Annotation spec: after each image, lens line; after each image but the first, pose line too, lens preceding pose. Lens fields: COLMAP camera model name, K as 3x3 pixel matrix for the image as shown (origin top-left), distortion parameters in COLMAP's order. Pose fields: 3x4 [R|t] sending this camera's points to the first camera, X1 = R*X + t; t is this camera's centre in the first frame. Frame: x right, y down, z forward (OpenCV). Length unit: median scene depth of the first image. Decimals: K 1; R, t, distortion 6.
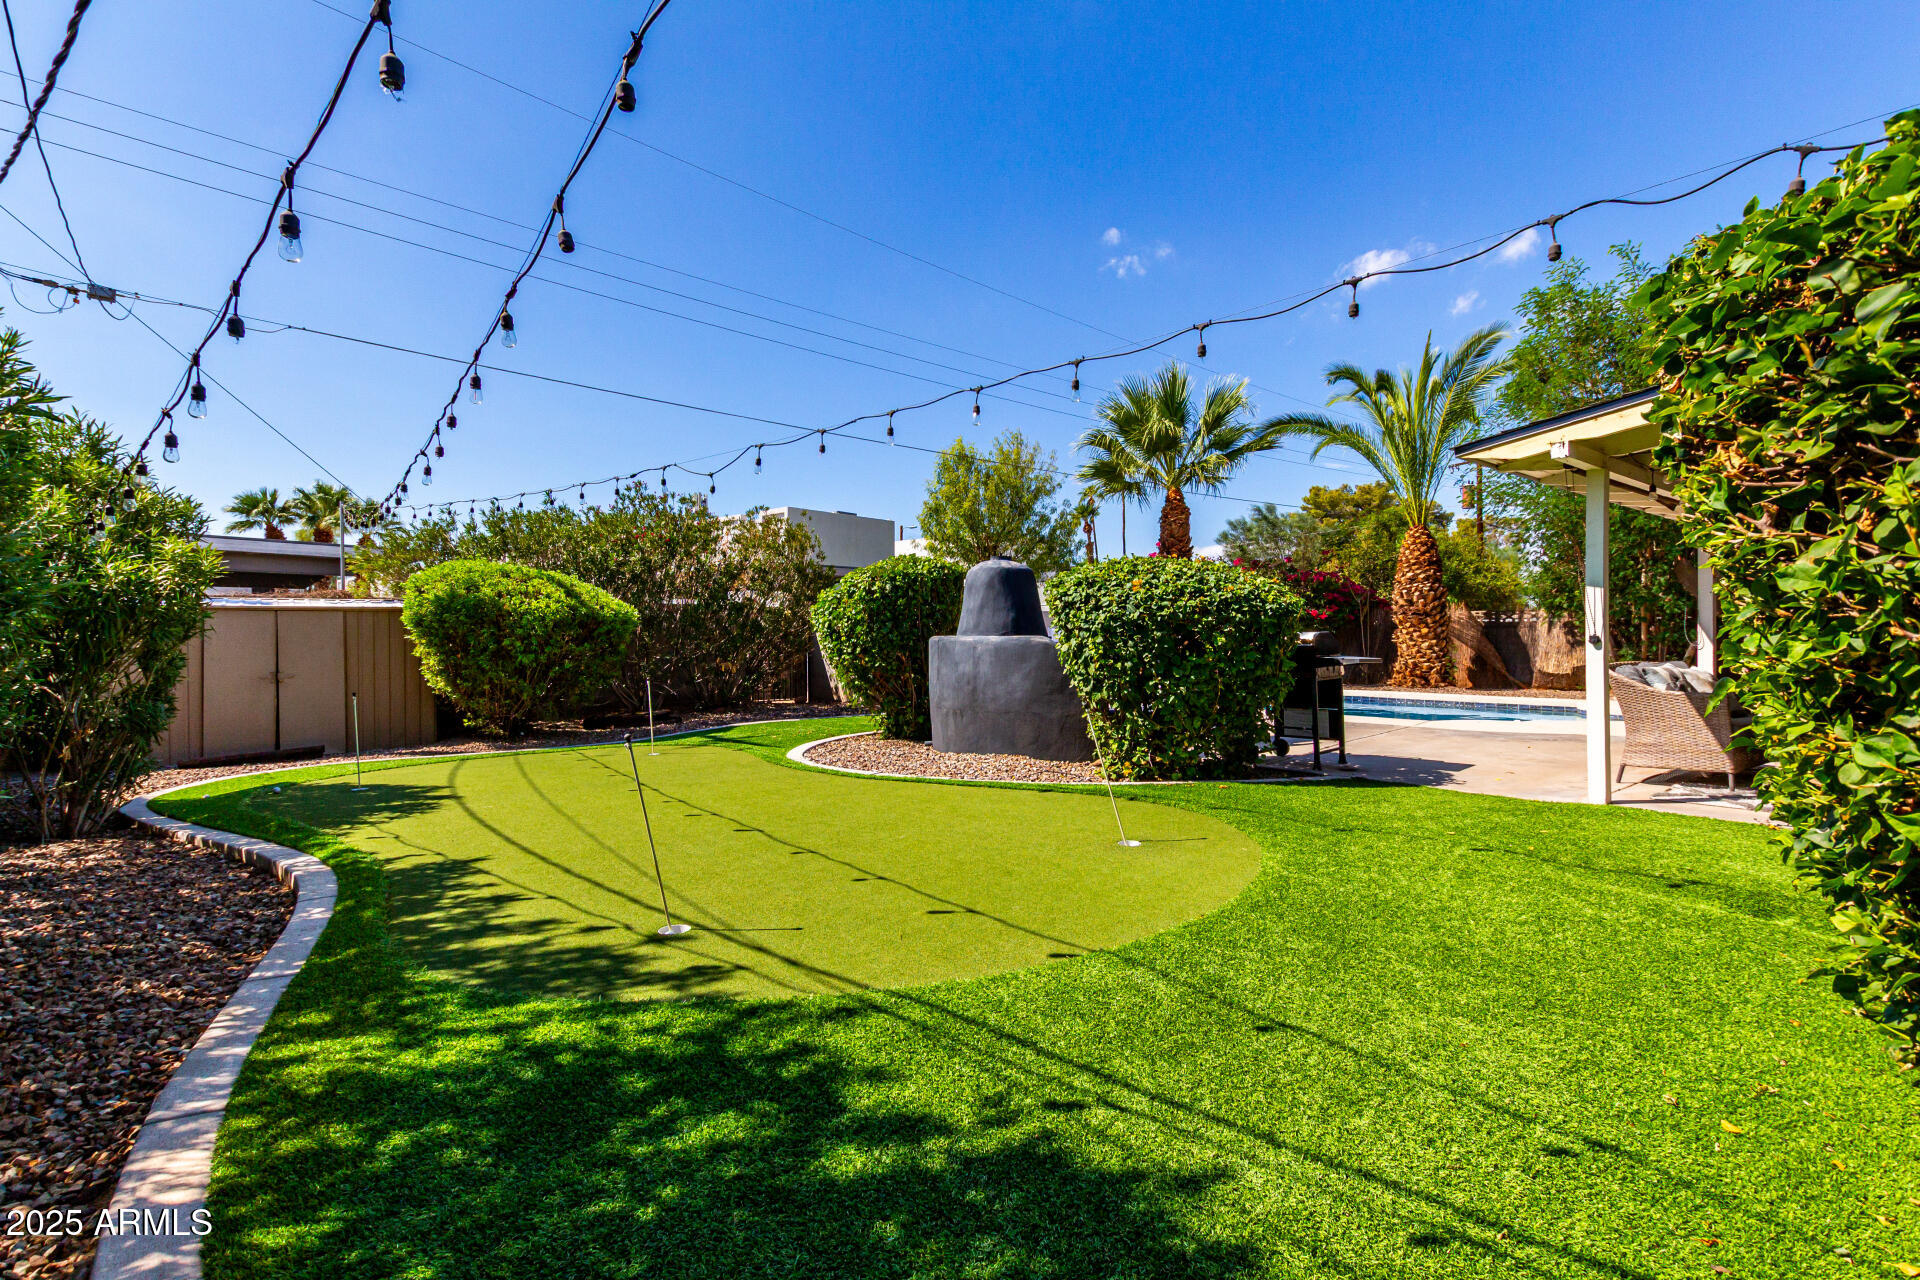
lens RADIAL K [[870.8, 0, 954.6], [0, 870.8, 635.5], [0, 0, 1]] dist [0.002175, -0.000999]
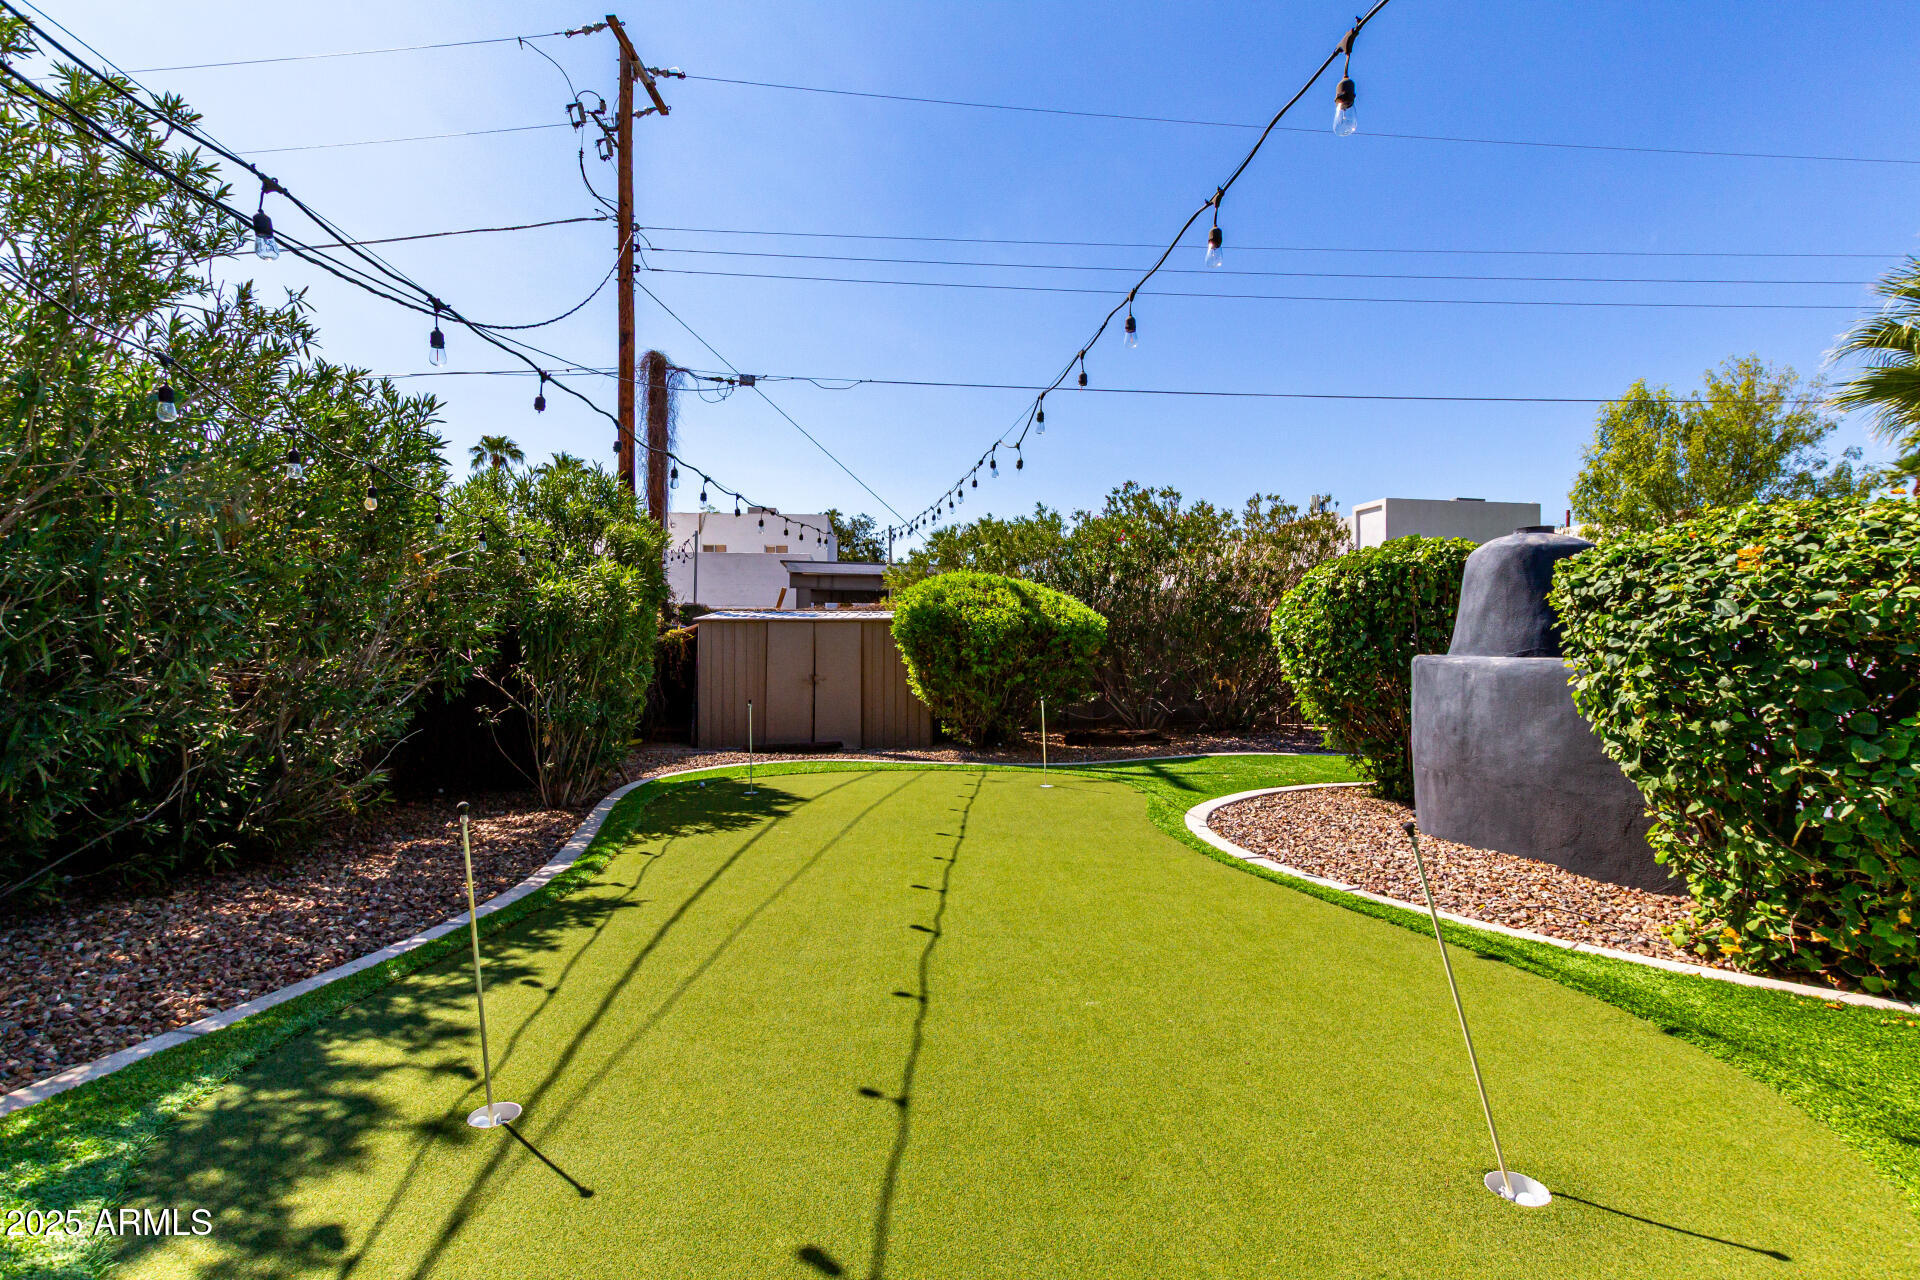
lens RADIAL K [[870.8, 0, 958.0], [0, 870.8, 636.2], [0, 0, 1]] dist [0.002175, -0.000999]
pose [[0.769320, 0.004264, -0.638849, 0.118423], [-0.010151, 0.999933, -0.005550, -0.005543], [0.638783, 0.010755, 0.769312, 0.238510]]
